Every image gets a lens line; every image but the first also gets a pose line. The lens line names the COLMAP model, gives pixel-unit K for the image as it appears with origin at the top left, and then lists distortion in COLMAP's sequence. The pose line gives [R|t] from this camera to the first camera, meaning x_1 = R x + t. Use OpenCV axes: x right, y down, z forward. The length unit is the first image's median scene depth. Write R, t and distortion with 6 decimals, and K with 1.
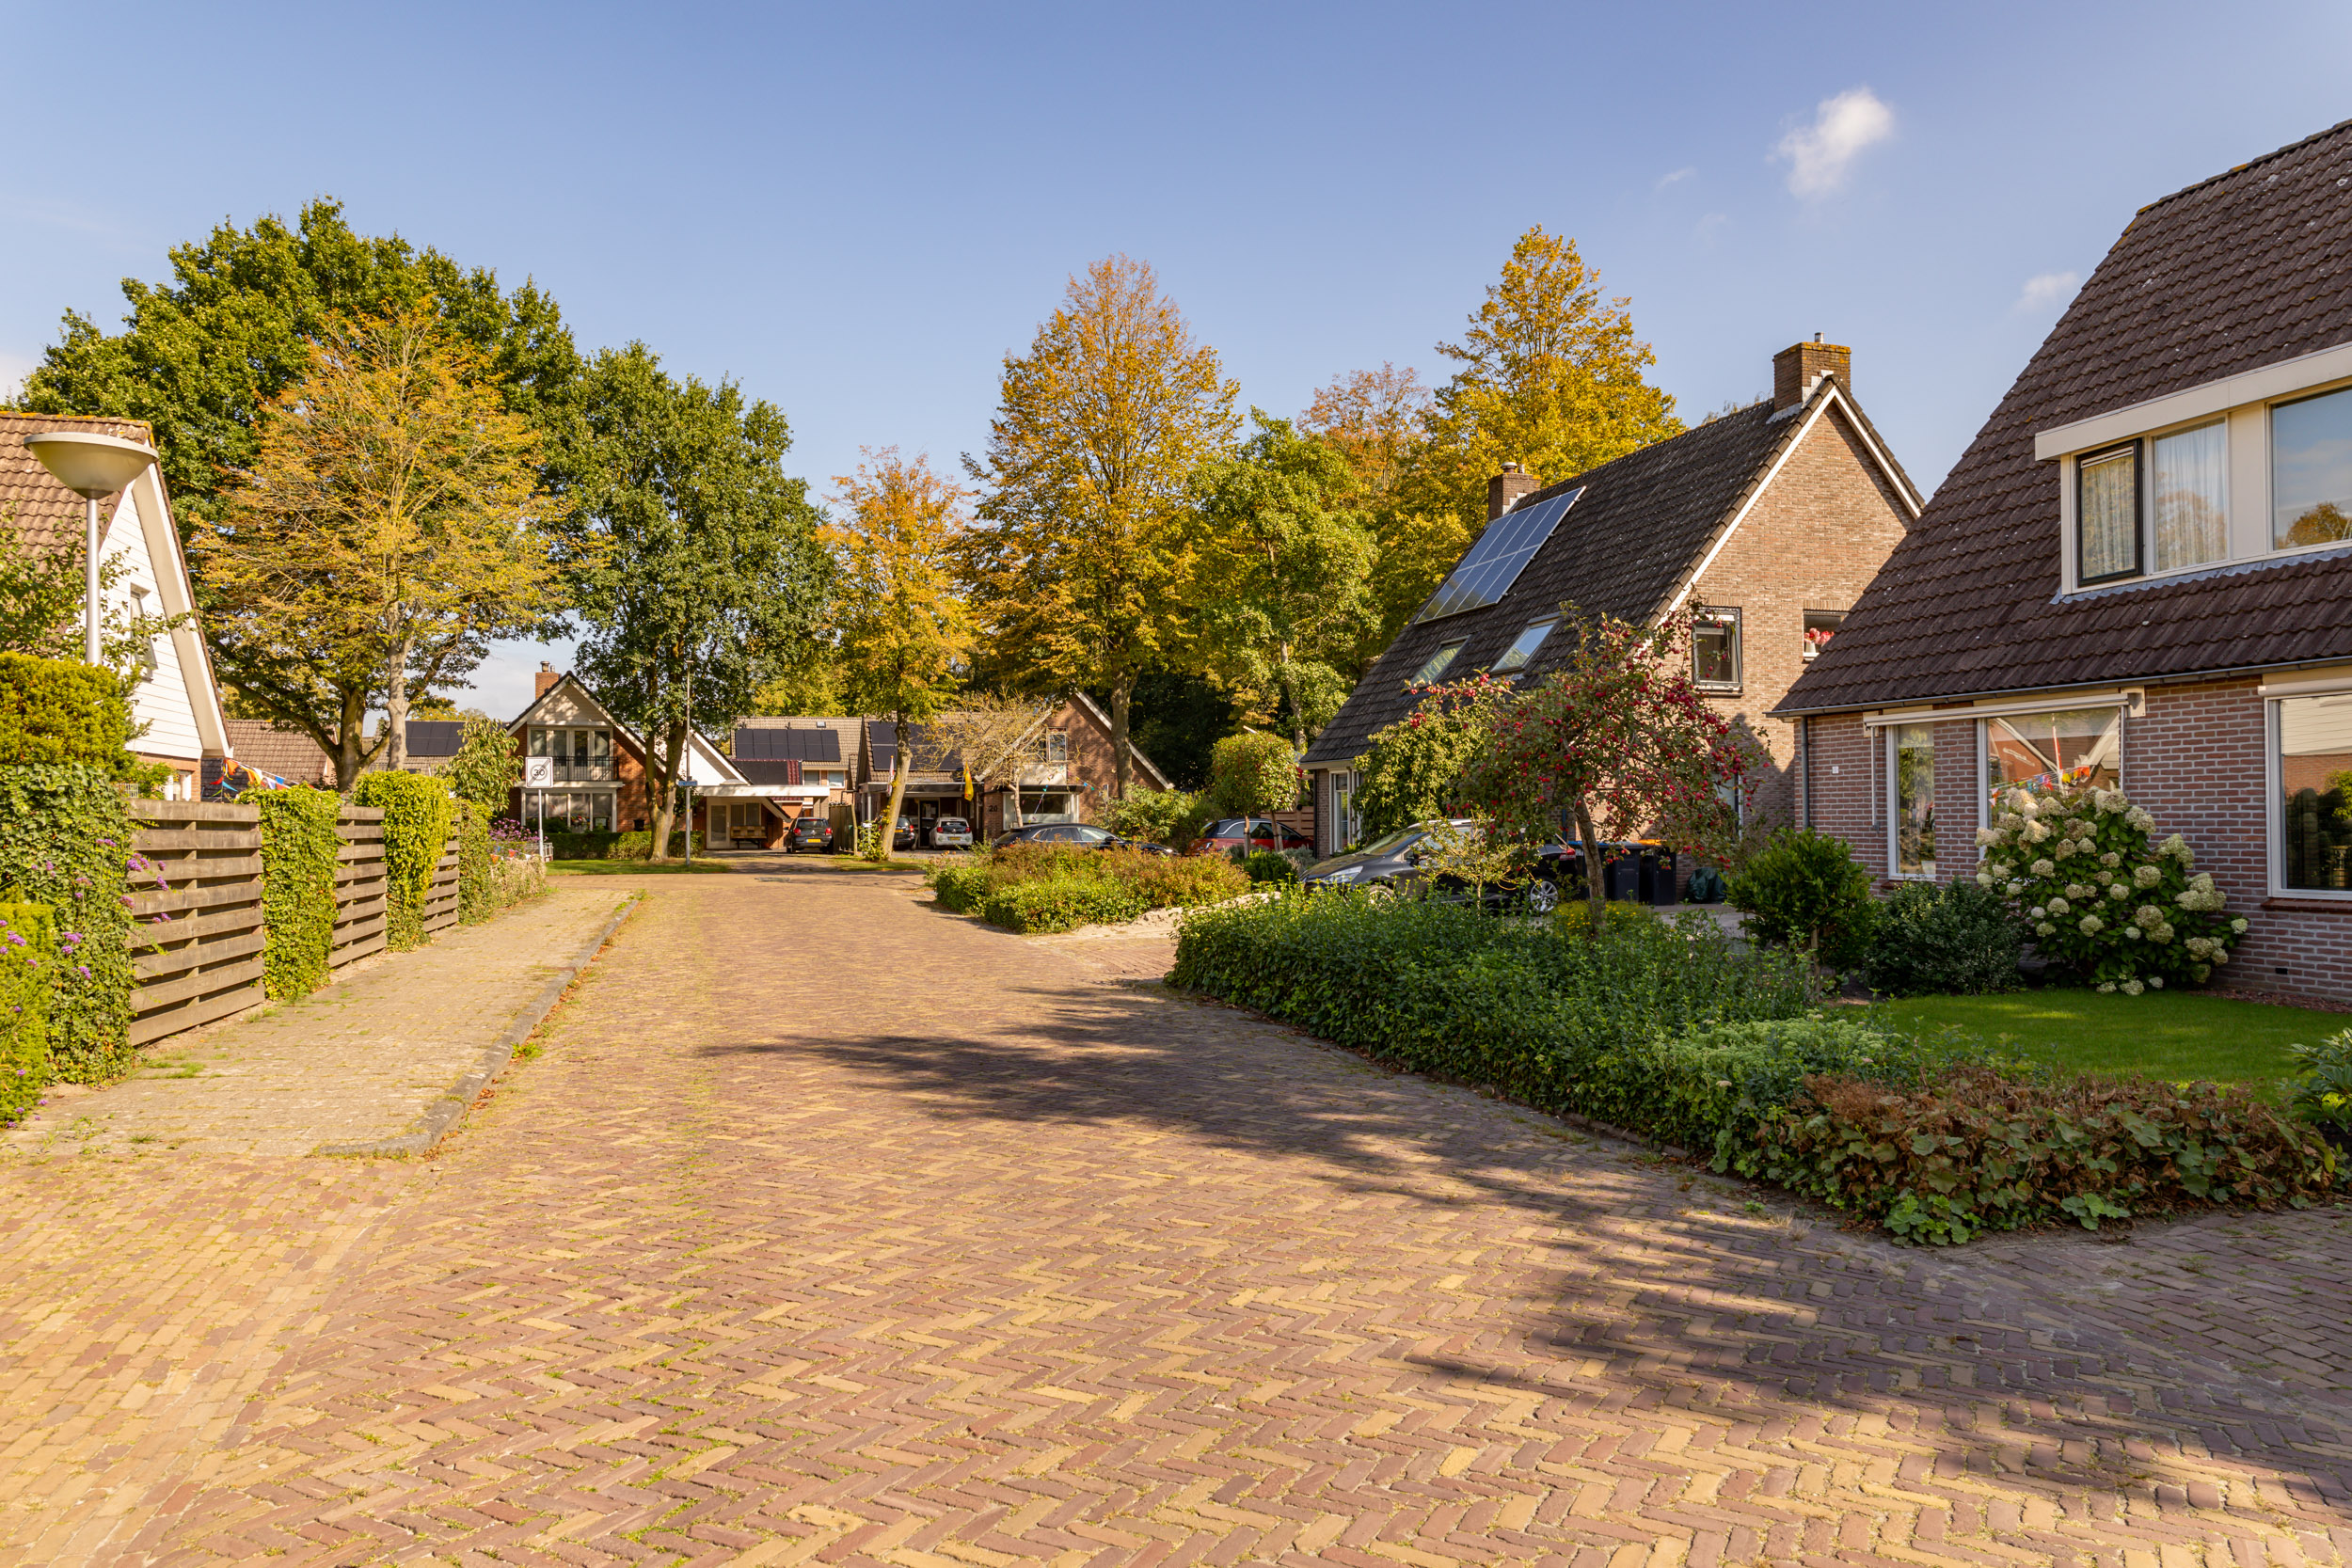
lens RADIAL K [[1654.2, 0, 1176.5], [0, 1654.2, 788.6], [0, 0, 1]] dist [0.007178, 0.002765]
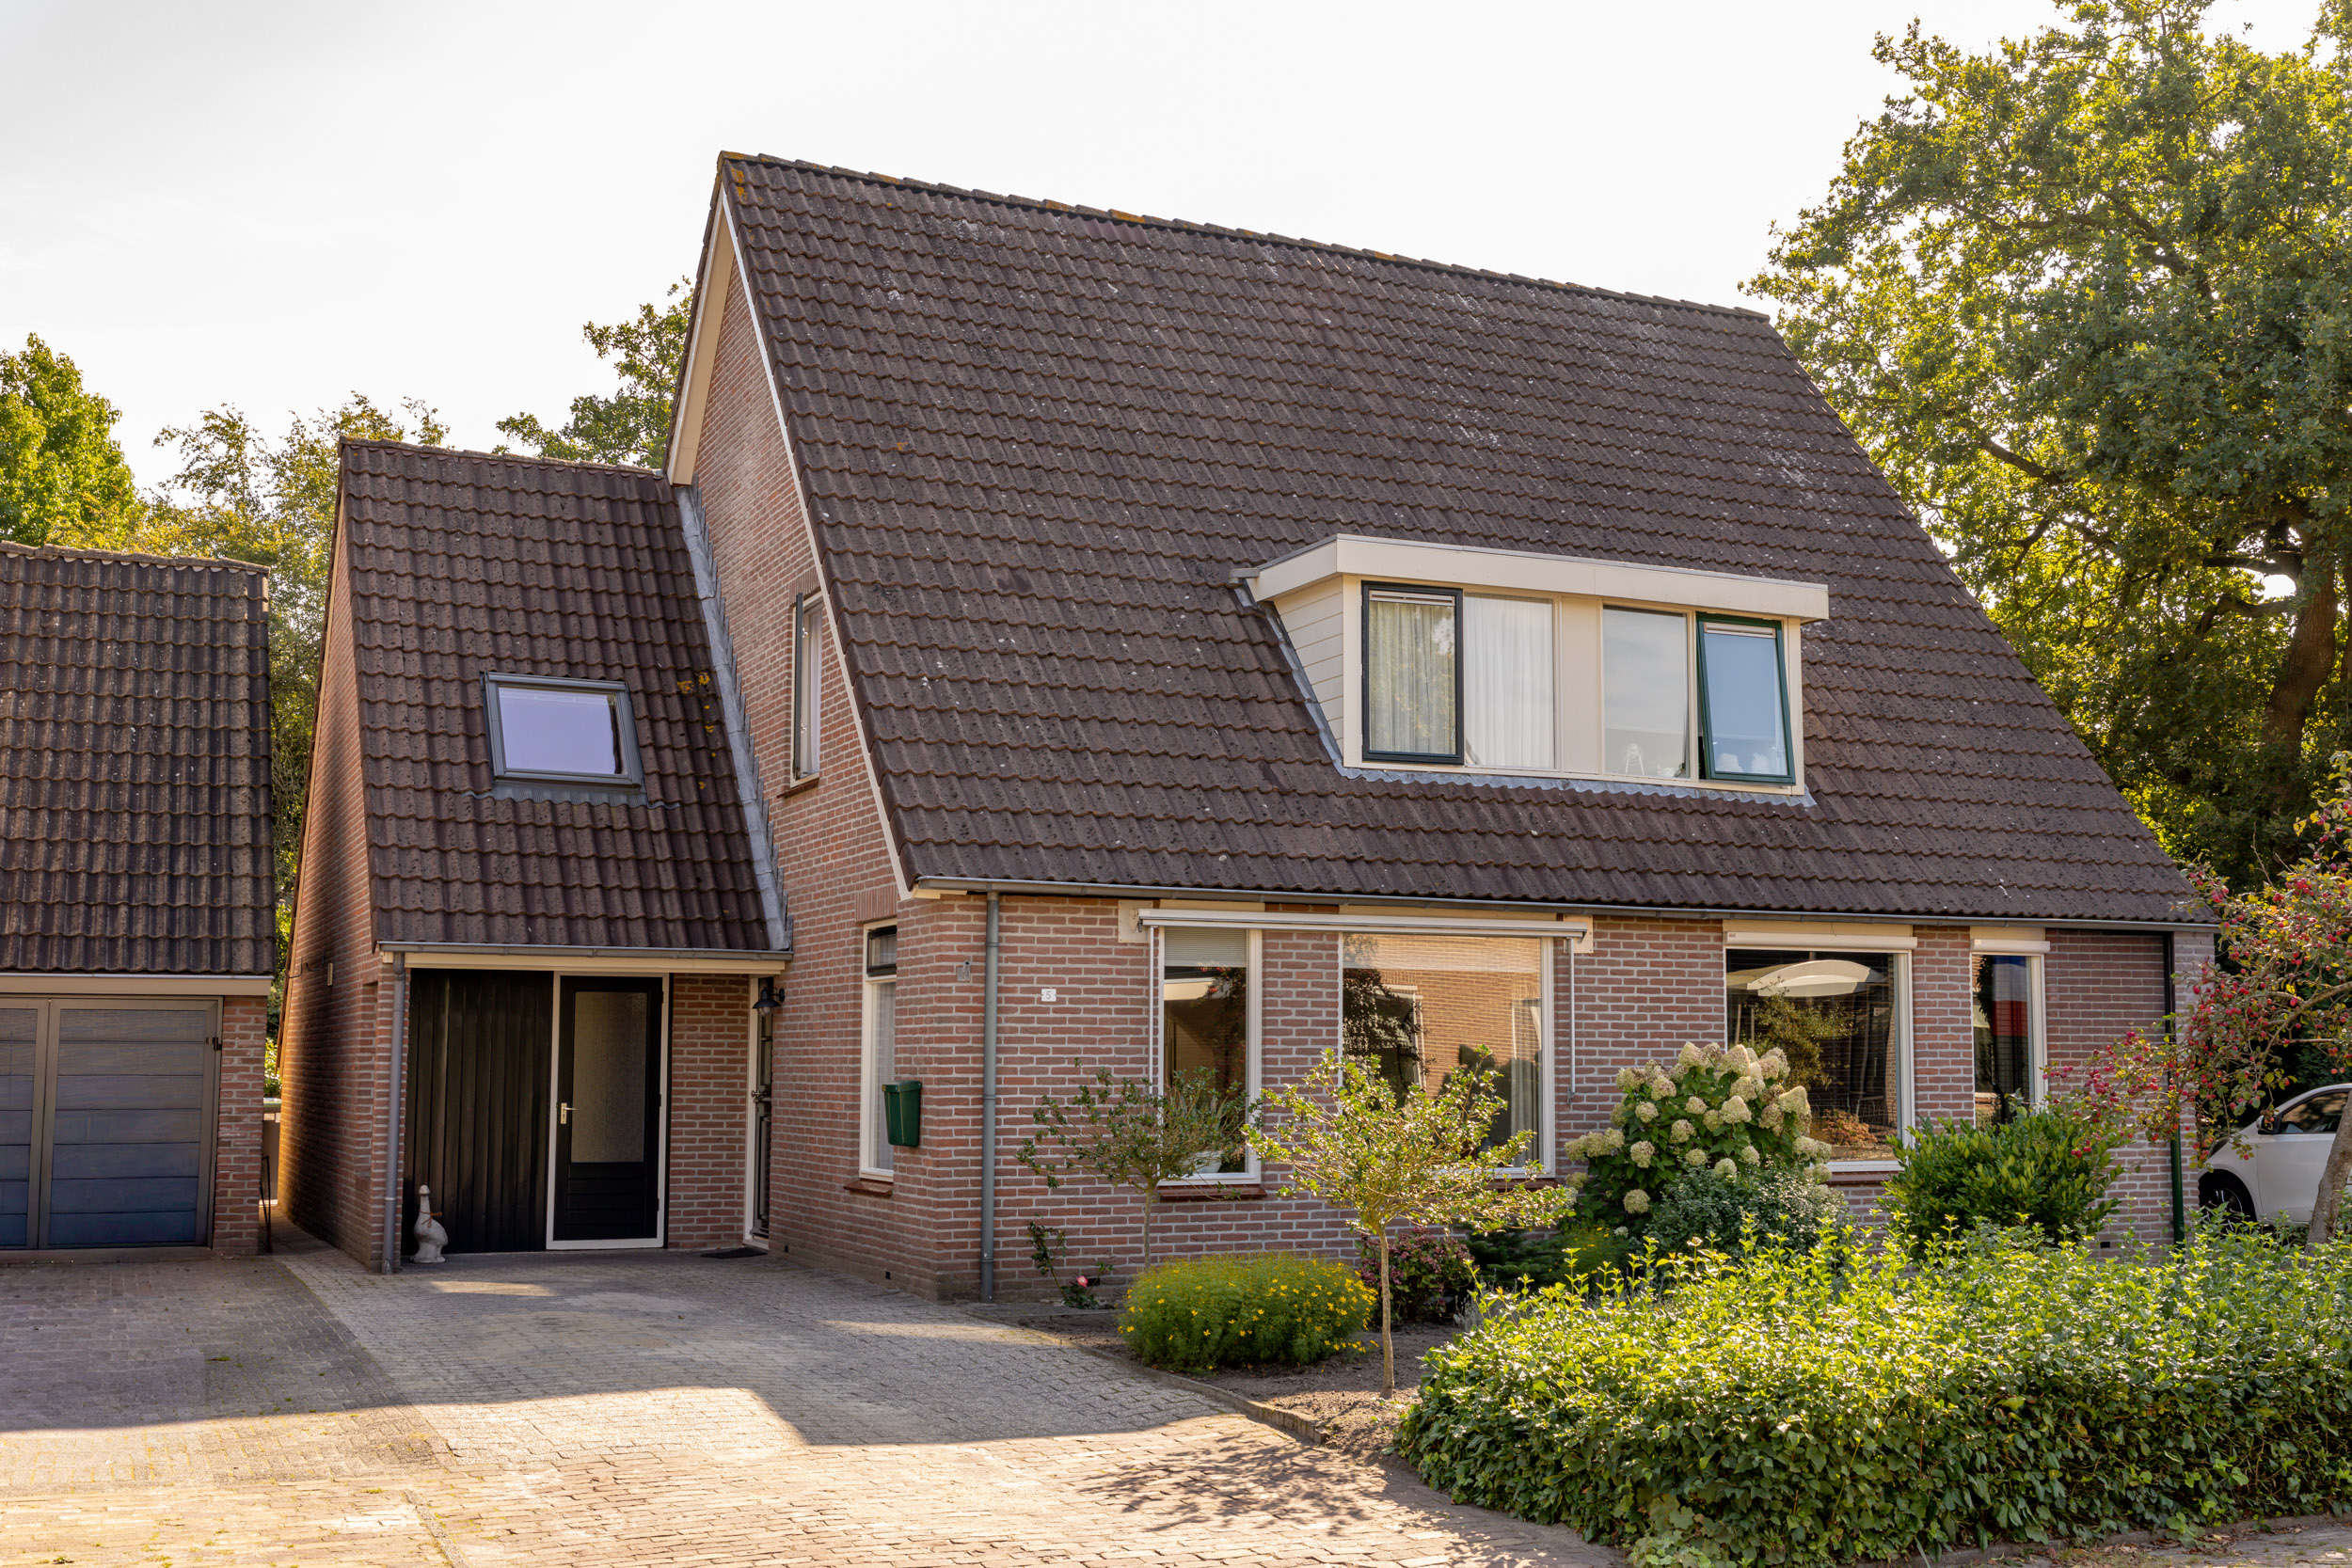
lens RADIAL K [[2560.0, 0, 1181.1], [0, 2560.0, 769.0], [0, 0, 1]] dist [-0.029001, 0.000000]
pose [[-0.145411, 0.122621, 0.981743, -0.560084], [-0.020685, 0.991696, -0.126927, 0.025965], [-0.989155, -0.038764, -0.141667, 1.296584]]
